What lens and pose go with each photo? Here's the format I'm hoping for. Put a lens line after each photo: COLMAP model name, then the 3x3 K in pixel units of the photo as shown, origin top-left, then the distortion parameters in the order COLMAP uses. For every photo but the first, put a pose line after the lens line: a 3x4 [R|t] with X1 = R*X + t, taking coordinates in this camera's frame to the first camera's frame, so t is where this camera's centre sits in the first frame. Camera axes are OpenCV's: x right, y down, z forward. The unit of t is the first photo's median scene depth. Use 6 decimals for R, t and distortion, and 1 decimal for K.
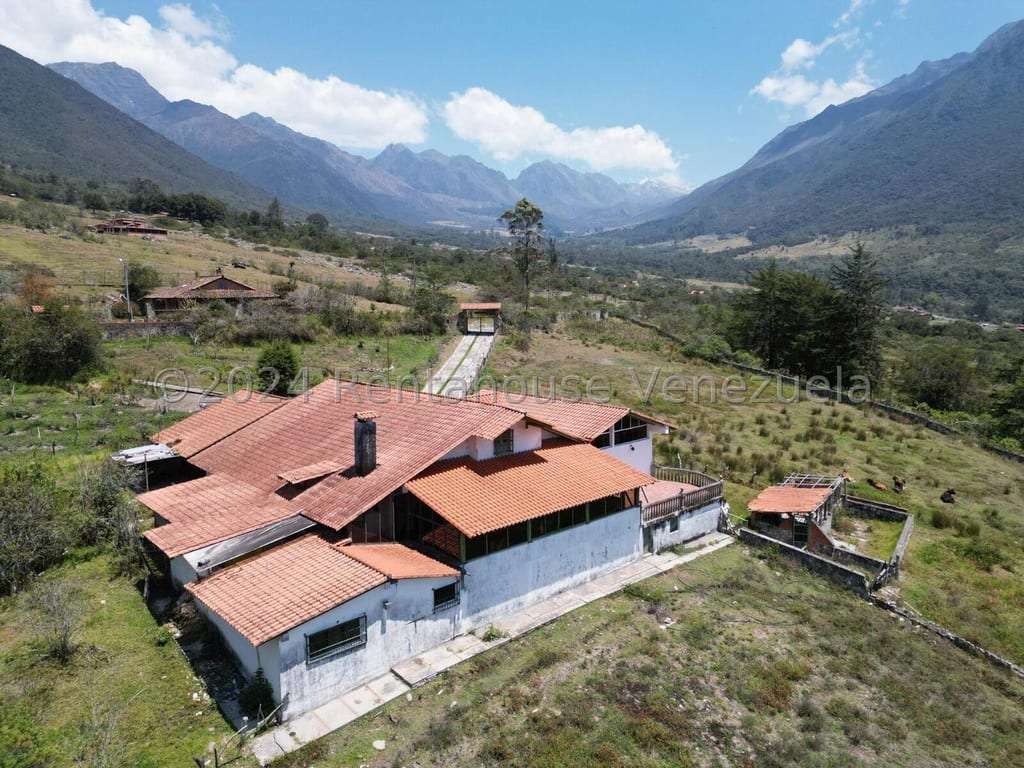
lens RADIAL K [[720.8, 0, 509.2], [0, 720.8, 382.2], [0, 0, 1]] dist [0.036016, -0.023908]
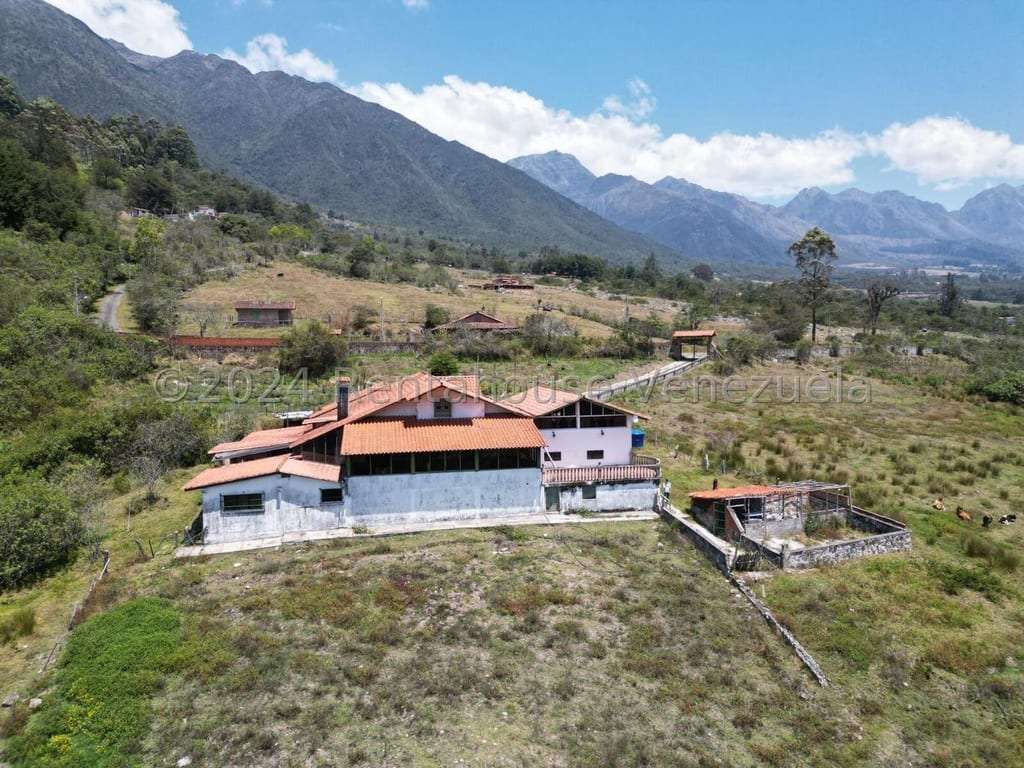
lens RADIAL K [[720.8, 0, 511.2], [0, 720.8, 386.4], [0, 0, 1]] dist [0.036016, -0.023908]
pose [[0.849127, 0.022873, -0.527693, 0.363429], [-0.057634, 0.997109, -0.049521, 0.047194], [0.525035, 0.072463, 0.847990, -0.020761]]
